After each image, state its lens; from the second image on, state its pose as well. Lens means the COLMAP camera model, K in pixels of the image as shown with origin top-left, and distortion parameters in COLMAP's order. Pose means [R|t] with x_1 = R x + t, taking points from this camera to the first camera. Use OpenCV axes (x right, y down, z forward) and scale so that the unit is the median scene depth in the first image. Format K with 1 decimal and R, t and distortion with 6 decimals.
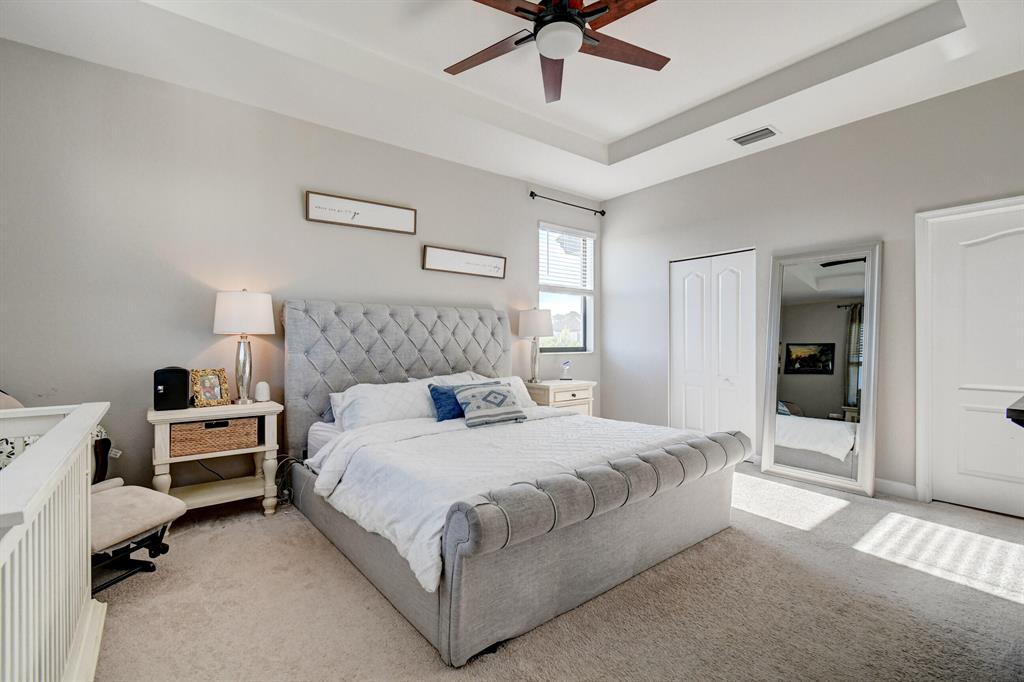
lens RADIAL K [[450.8, 0, 508.8], [0, 450.8, 343.0], [0, 0, 1]] dist [0.004262, 0.000017]
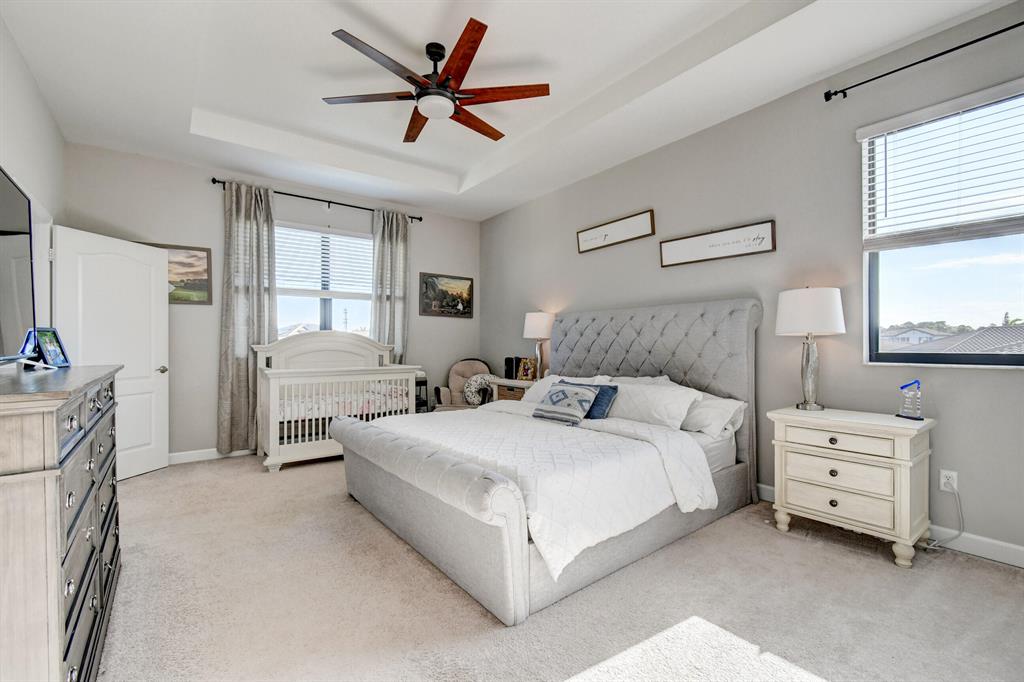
lens RADIAL K [[450.8, 0, 508.8], [0, 450.8, 343.0], [0, 0, 1]] dist [0.004262, 0.000017]
pose [[-0.018632, 0.000694, -0.999826, 0.802329], [-0.000477, 1.000000, 0.000703, -0.002366], [0.999826, 0.000490, -0.018632, 0.711228]]
